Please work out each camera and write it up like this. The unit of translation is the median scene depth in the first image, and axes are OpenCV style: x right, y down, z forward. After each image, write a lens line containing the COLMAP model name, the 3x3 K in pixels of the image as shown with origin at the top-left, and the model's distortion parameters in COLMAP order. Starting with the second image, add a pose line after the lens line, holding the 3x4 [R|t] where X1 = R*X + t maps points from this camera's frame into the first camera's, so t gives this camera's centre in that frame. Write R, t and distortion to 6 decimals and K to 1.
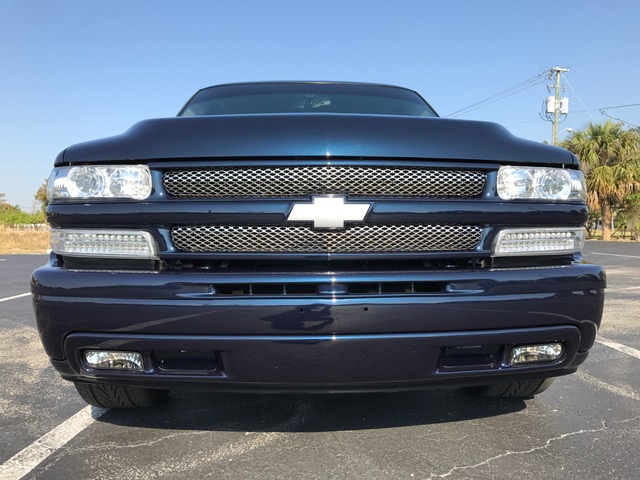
lens RADIAL K [[535.4, 0, 317.8], [0, 535.4, 240.5], [0, 0, 1]] dist [0.010648, 0.004984]
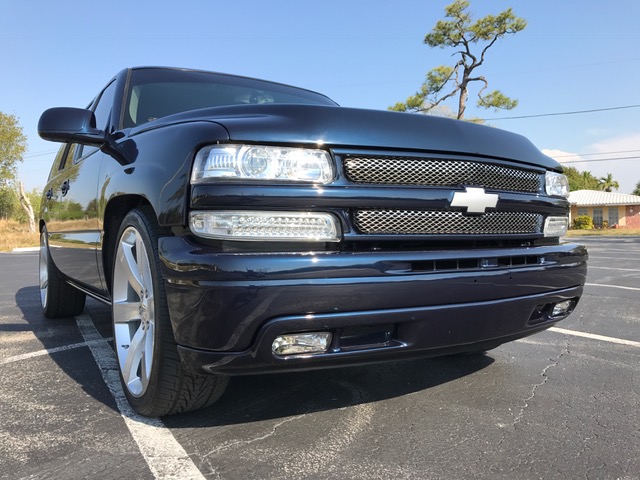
lens RADIAL K [[556.3, 0, 320.0], [0, 556.3, 240.0], [0, 0, 1]] dist [0.018981, 0.005852]
pose [[0.860930, -0.011201, 0.508600, -0.845057], [0.012274, 0.999924, 0.001245, 0.029223], [-0.508575, 0.005170, 0.861002, 0.089221]]
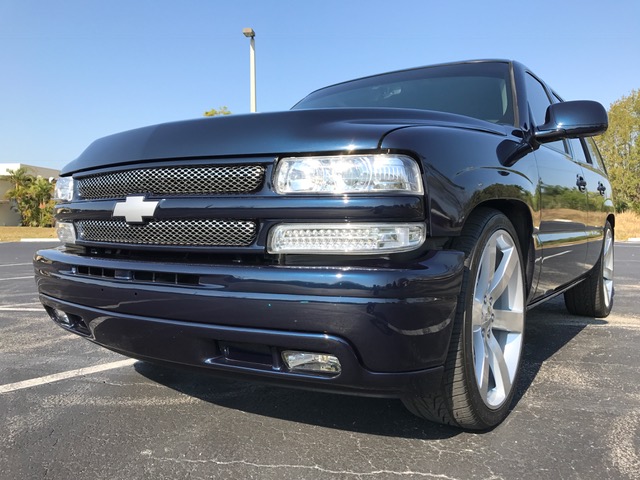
lens RADIAL K [[528.8, 0, 320.7], [0, 528.8, 247.9], [0, 0, 1]] dist [0.015170, -0.003297]
pose [[0.789660, 0.036146, -0.612479, 0.965186], [-0.019389, 0.999235, 0.033972, -0.013866], [0.613238, -0.014951, 0.789757, 0.308856]]
